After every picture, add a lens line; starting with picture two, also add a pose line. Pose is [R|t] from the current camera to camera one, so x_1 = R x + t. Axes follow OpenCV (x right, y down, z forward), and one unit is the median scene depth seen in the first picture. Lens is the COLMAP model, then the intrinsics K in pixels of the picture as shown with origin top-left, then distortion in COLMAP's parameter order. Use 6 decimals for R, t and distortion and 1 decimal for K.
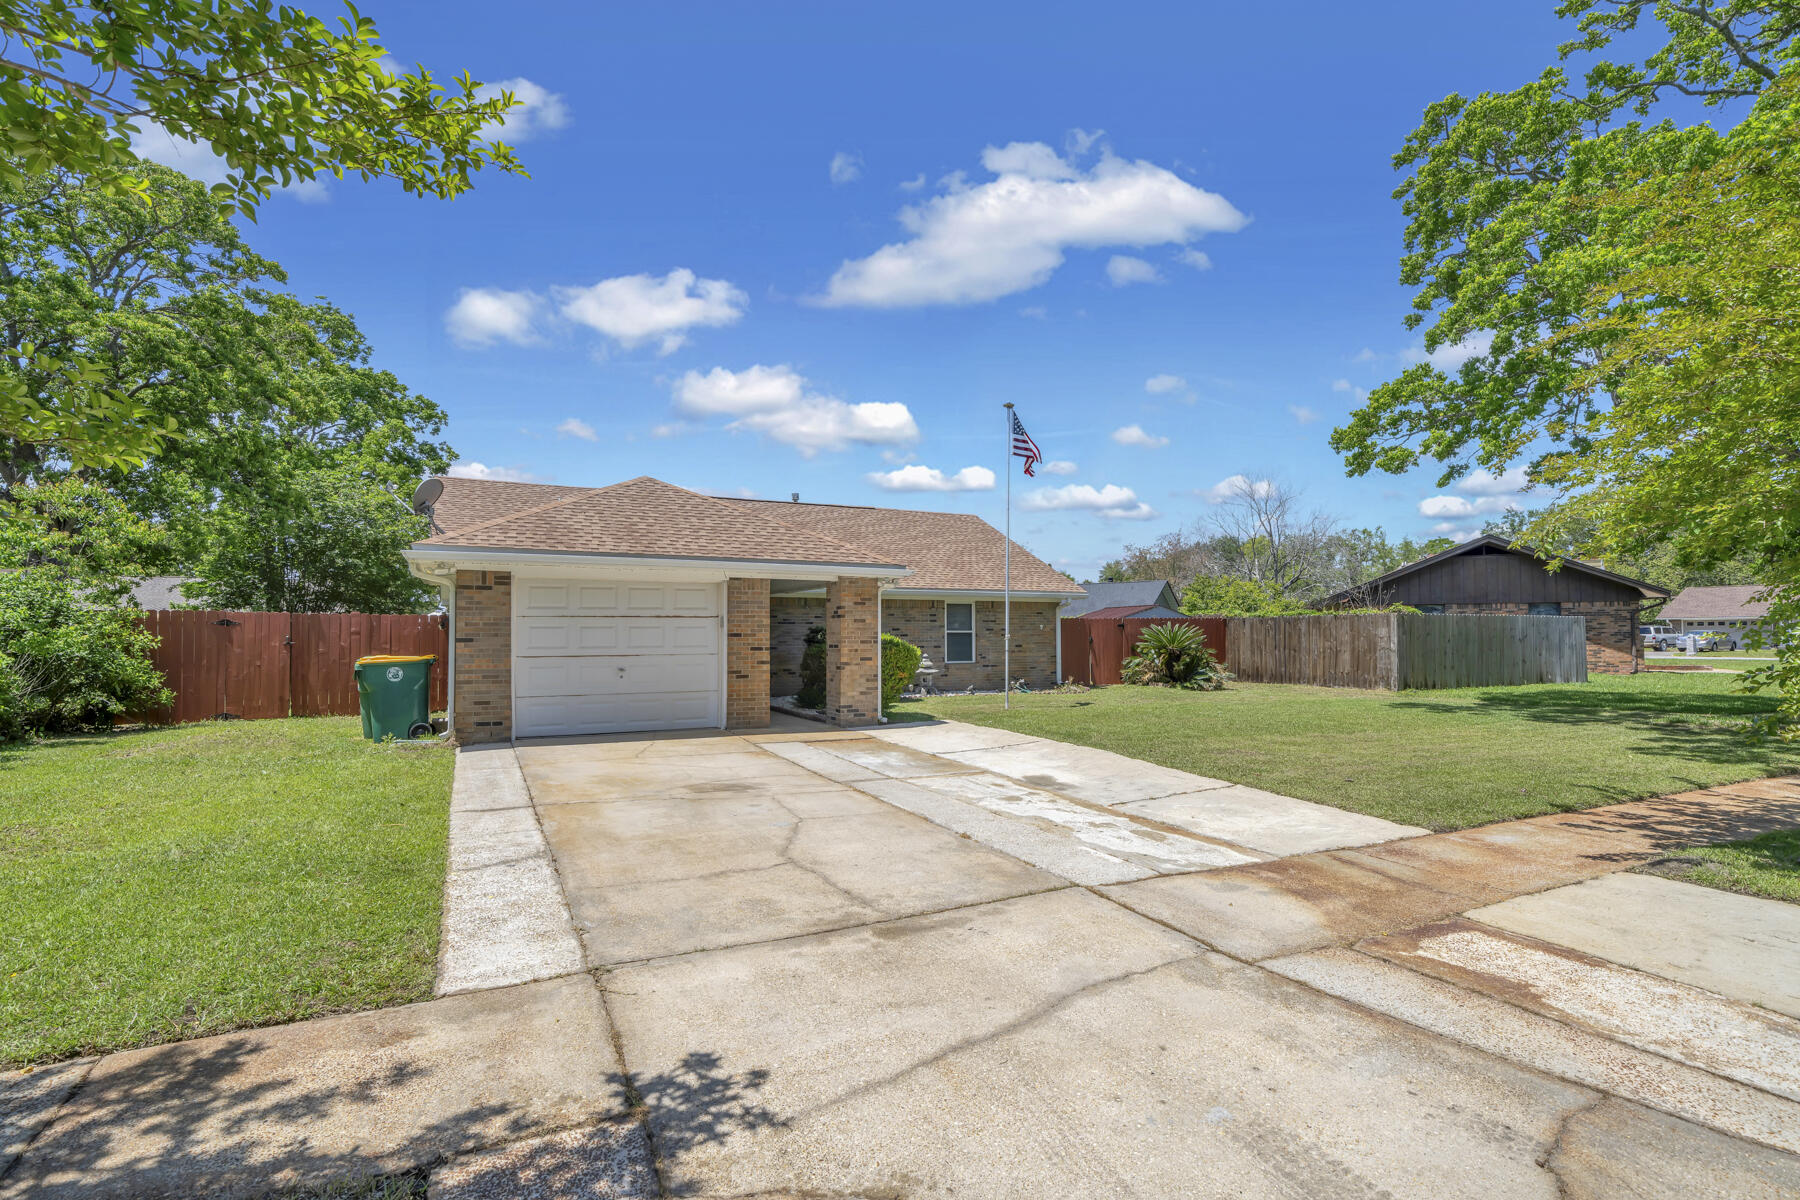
lens RADIAL K [[851.0, 0, 900.0], [0, 851.0, 600.0], [0, 0, 1]] dist [0.000495, -0.000125]
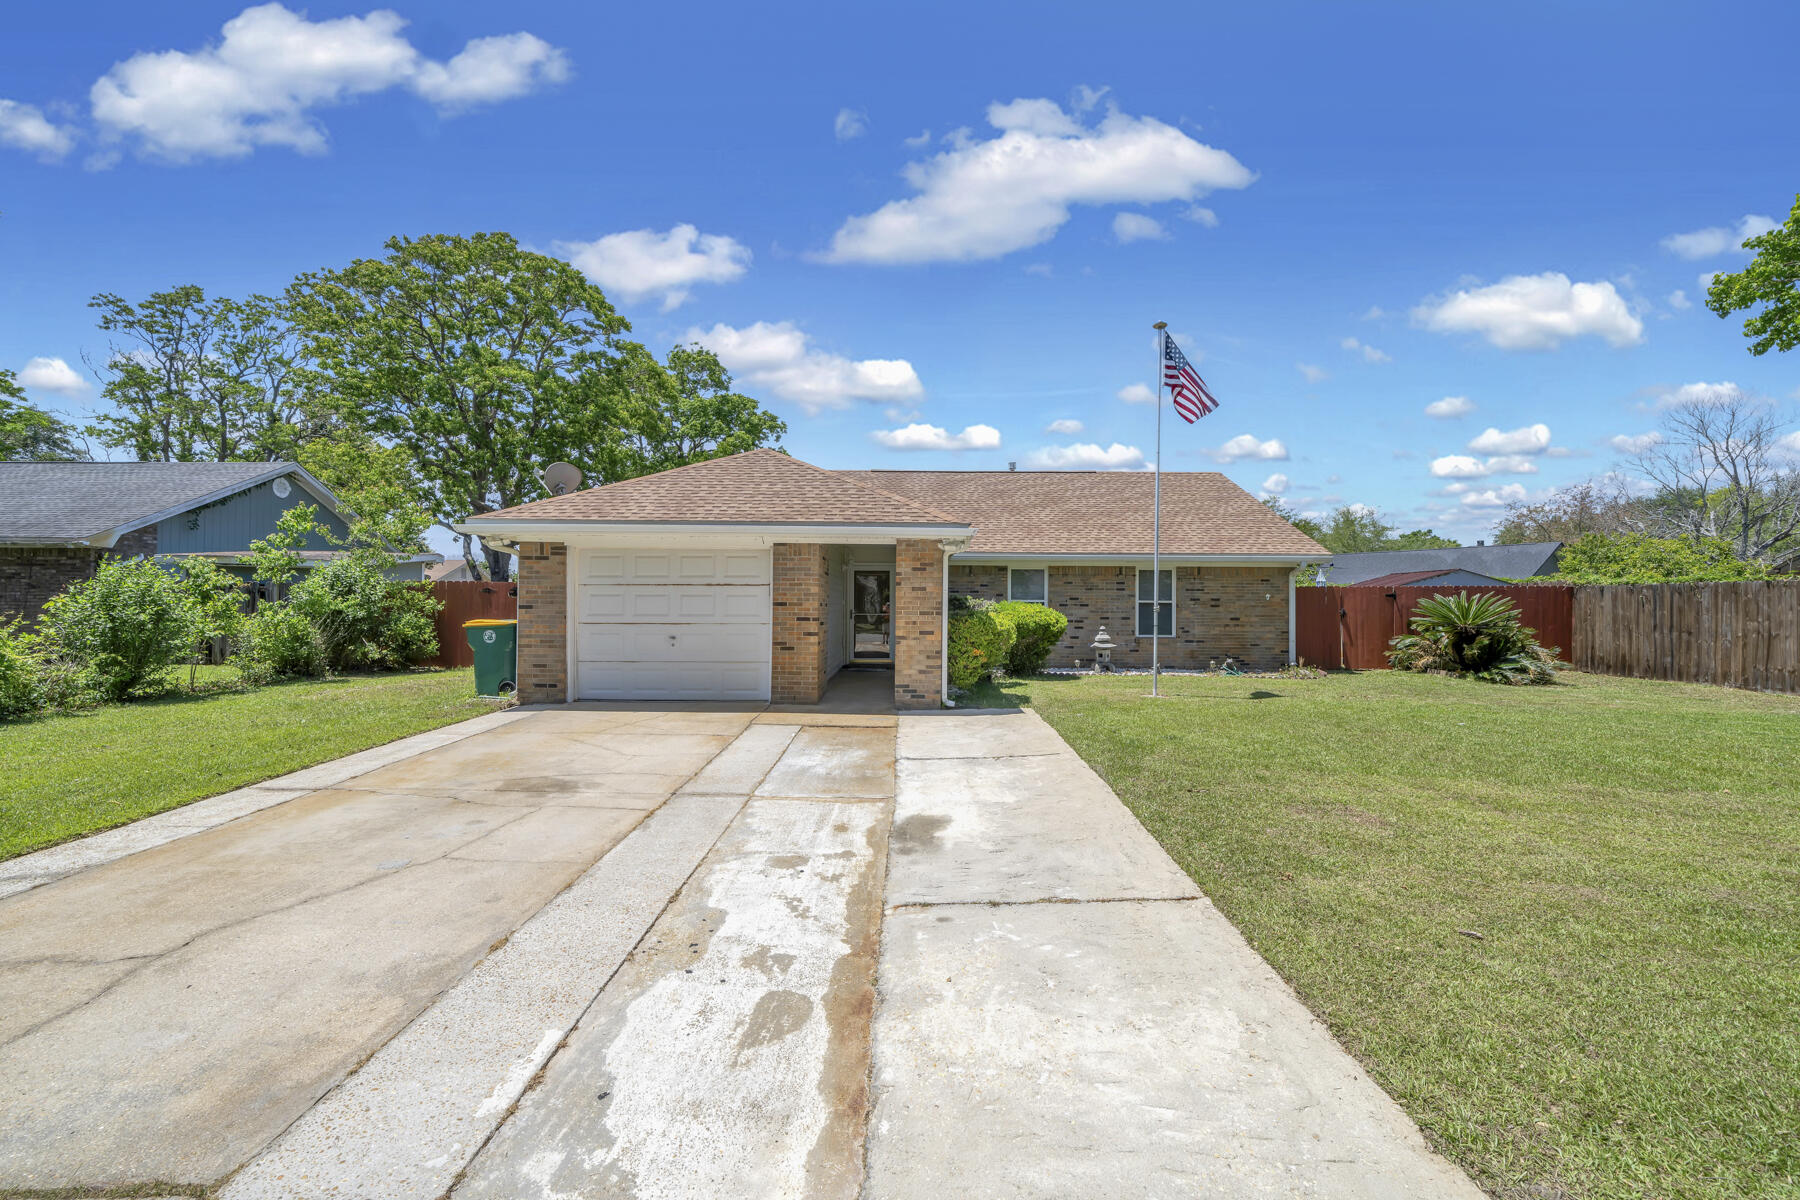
lens RADIAL K [[728.8, 0, 902.6], [0, 728.8, 579.4], [0, 0, 1]] dist [0.002748, 0.000397]
pose [[0.893958, -0.005707, -0.448115, 0.273171], [0.010415, 0.999913, 0.008043, 0.008303], [0.448030, -0.011857, 0.893940, 0.322846]]
